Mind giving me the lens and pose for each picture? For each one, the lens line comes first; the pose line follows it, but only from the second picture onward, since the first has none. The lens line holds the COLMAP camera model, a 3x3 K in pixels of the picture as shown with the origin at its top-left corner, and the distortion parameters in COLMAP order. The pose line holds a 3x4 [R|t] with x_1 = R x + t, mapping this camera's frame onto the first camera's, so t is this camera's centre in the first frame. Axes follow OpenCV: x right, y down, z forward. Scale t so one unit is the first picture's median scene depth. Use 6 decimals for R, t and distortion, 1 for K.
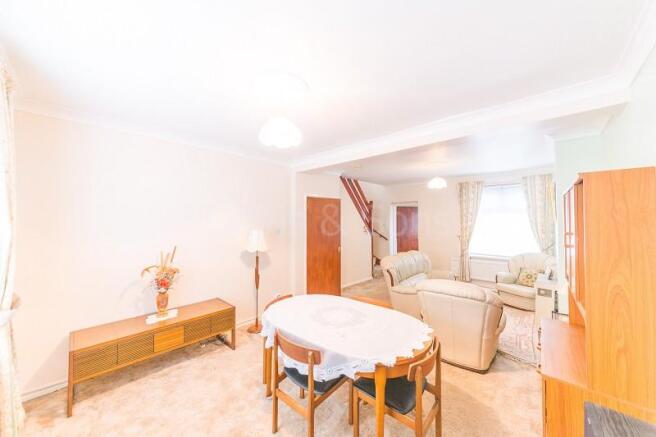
lens RADIAL K [[232.0, 0, 330.5], [0, 232.0, 216.0], [0, 0, 1]] dist [-0.020318, 0.000002]
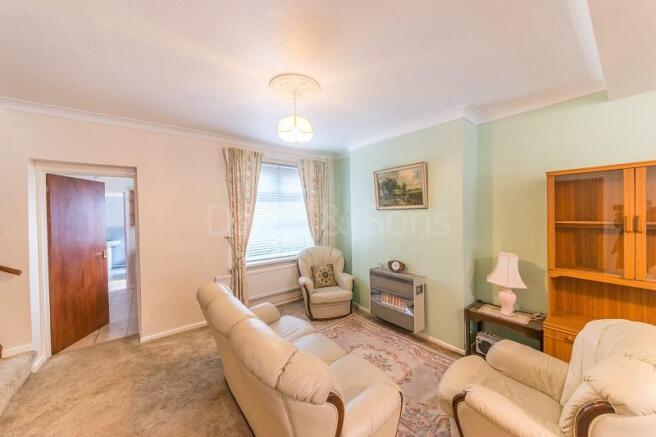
lens RADIAL K [[236.4, 0, 327.4], [0, 236.4, 216.1], [0, 0, 1]] dist [0.000109, -0.000004]
pose [[0.150878, -0.018160, 0.988386, -0.011758], [-0.008494, 0.999771, 0.019666, 0.018993], [-0.988516, -0.011363, 0.150689, 0.685972]]
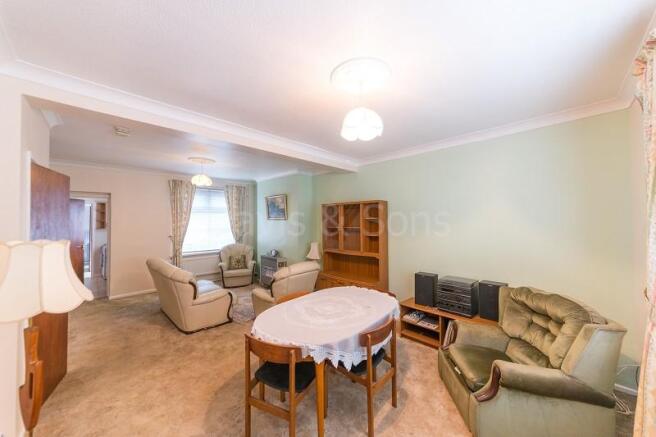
lens RADIAL K [[232.0, 0, 330.5], [0, 232.0, 216.0], [0, 0, 1]] dist [-0.020318, 0.000002]
pose [[0.001762, 0.014509, 0.999893, -0.395452], [-0.020699, 0.999681, -0.014469, 0.005230], [-0.999784, -0.020671, 0.002062, 0.366778]]
